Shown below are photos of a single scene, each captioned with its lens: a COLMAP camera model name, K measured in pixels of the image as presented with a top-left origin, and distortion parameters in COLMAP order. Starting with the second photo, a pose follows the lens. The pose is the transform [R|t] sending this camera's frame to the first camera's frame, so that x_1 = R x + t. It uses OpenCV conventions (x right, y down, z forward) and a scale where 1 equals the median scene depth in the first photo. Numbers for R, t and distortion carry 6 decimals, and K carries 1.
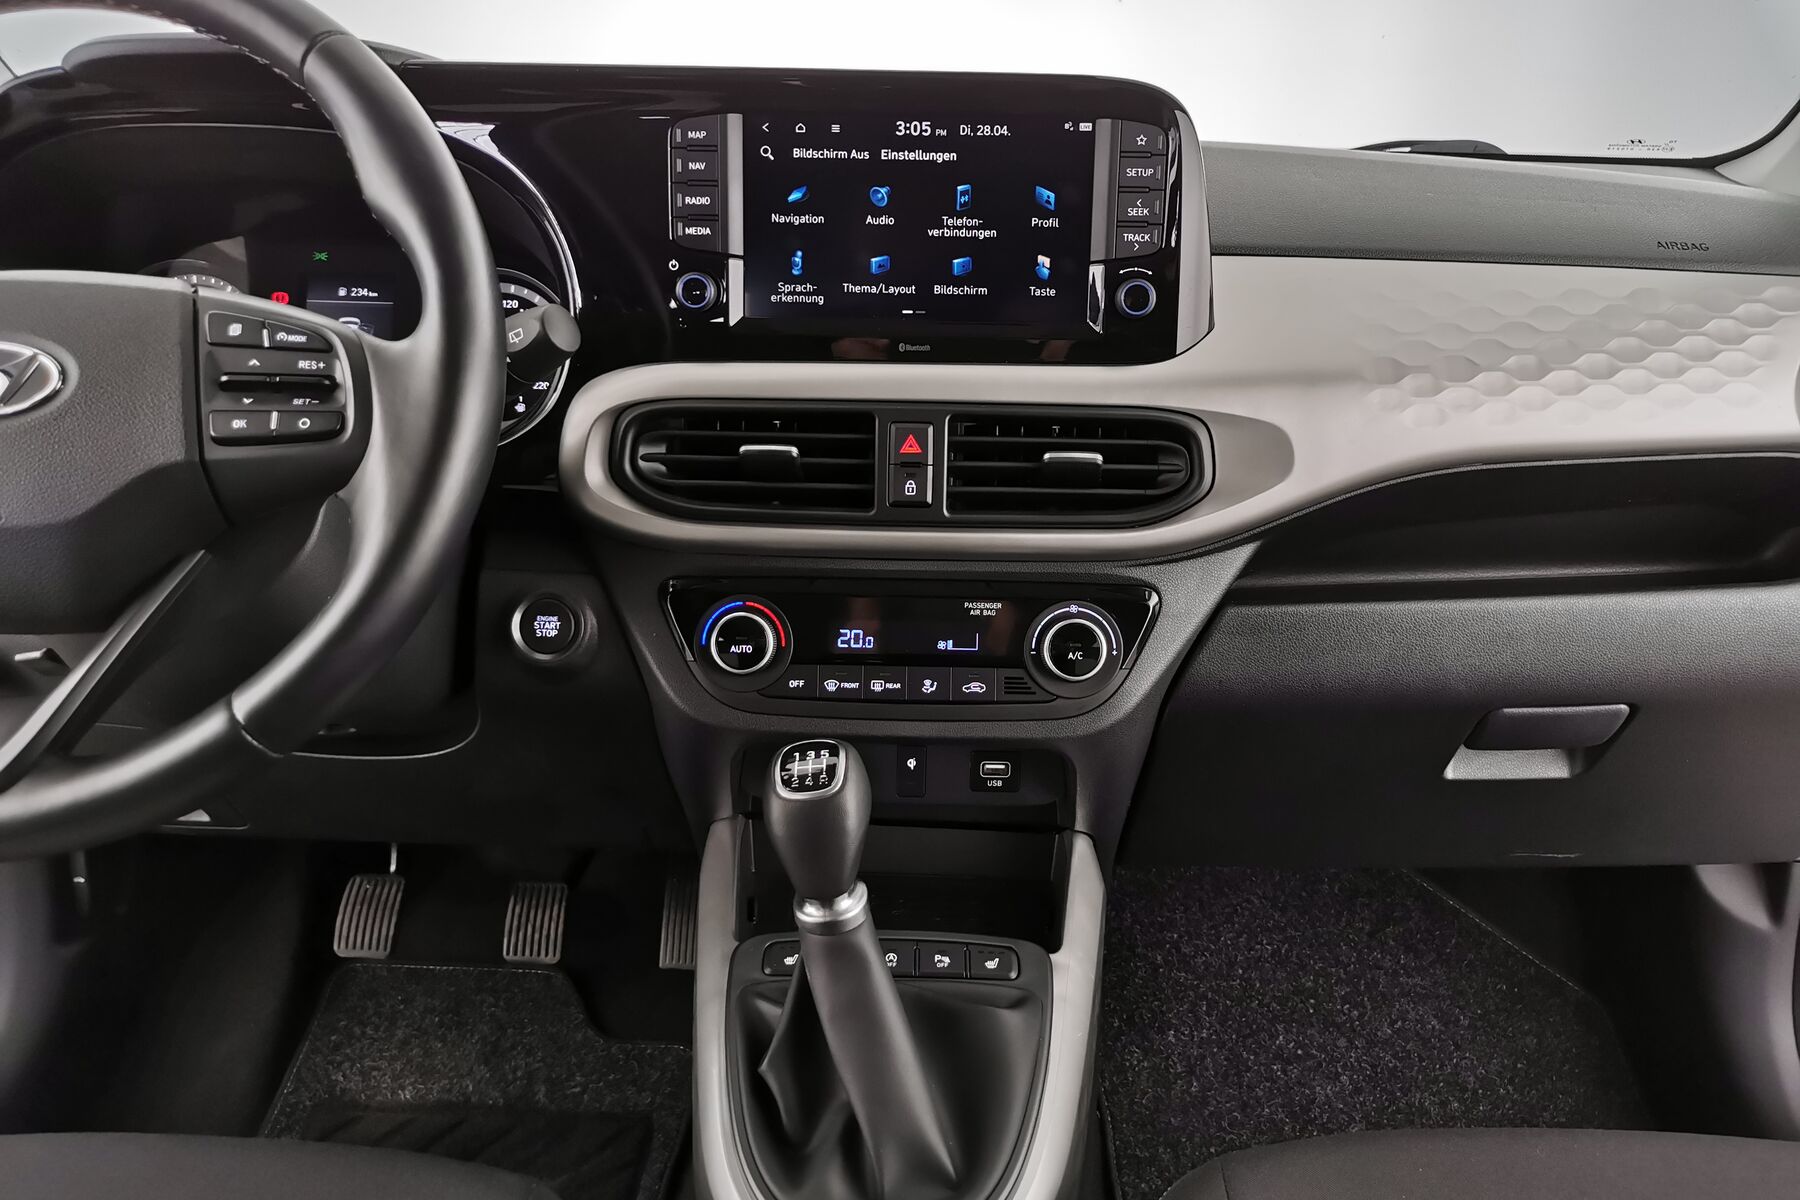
lens RADIAL K [[1445.6, 0, 894.6], [0, 1445.6, 601.4], [0, 0, 1]] dist [0.025737, -0.032175]
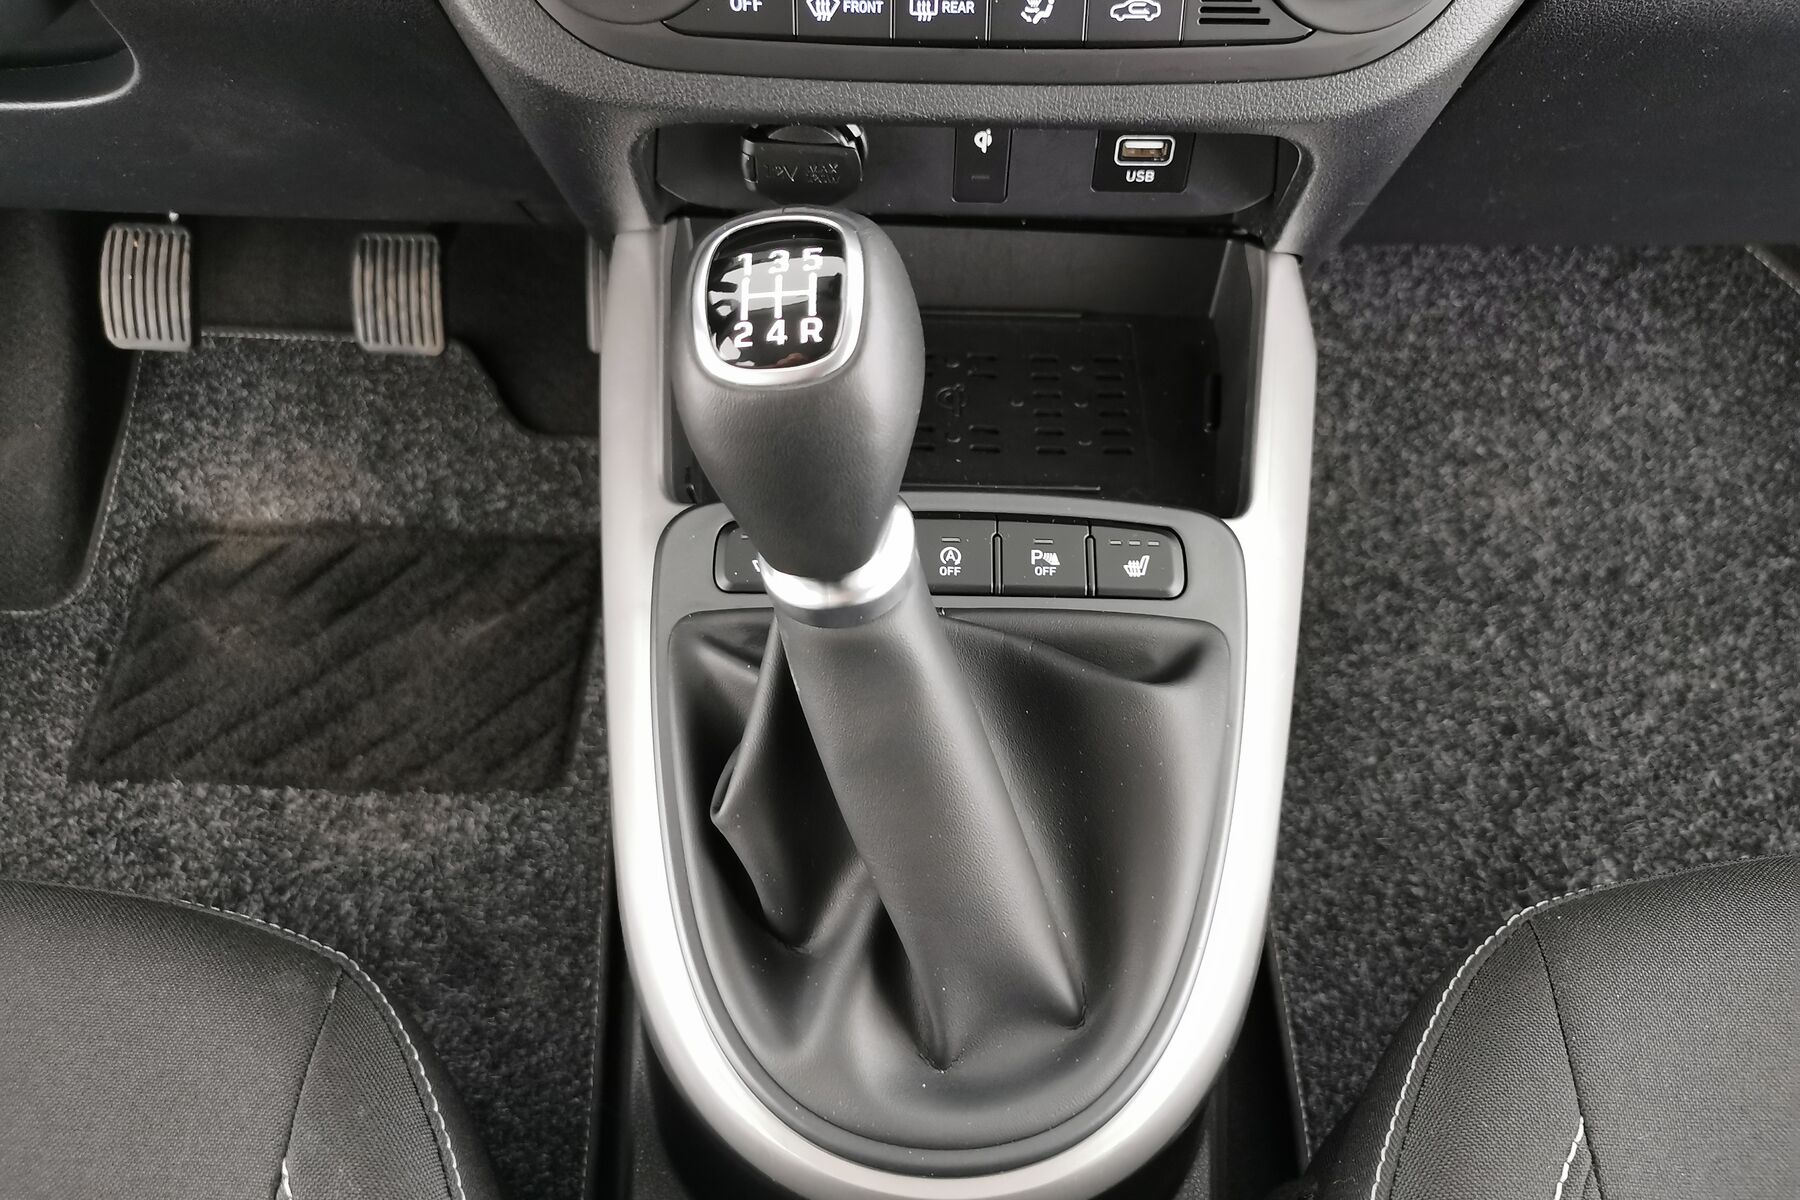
lens RADIAL K [[1445.6, 0, 897.8], [0, 1445.6, 596.0], [0, 0, 1]] dist [0.025737, -0.032175]
pose [[0.999979, -0.006137, -0.002289, -0.013682], [0.006411, 0.845672, 0.533665, -0.019708], [-0.001339, -0.533668, 0.845693, 0.349304]]
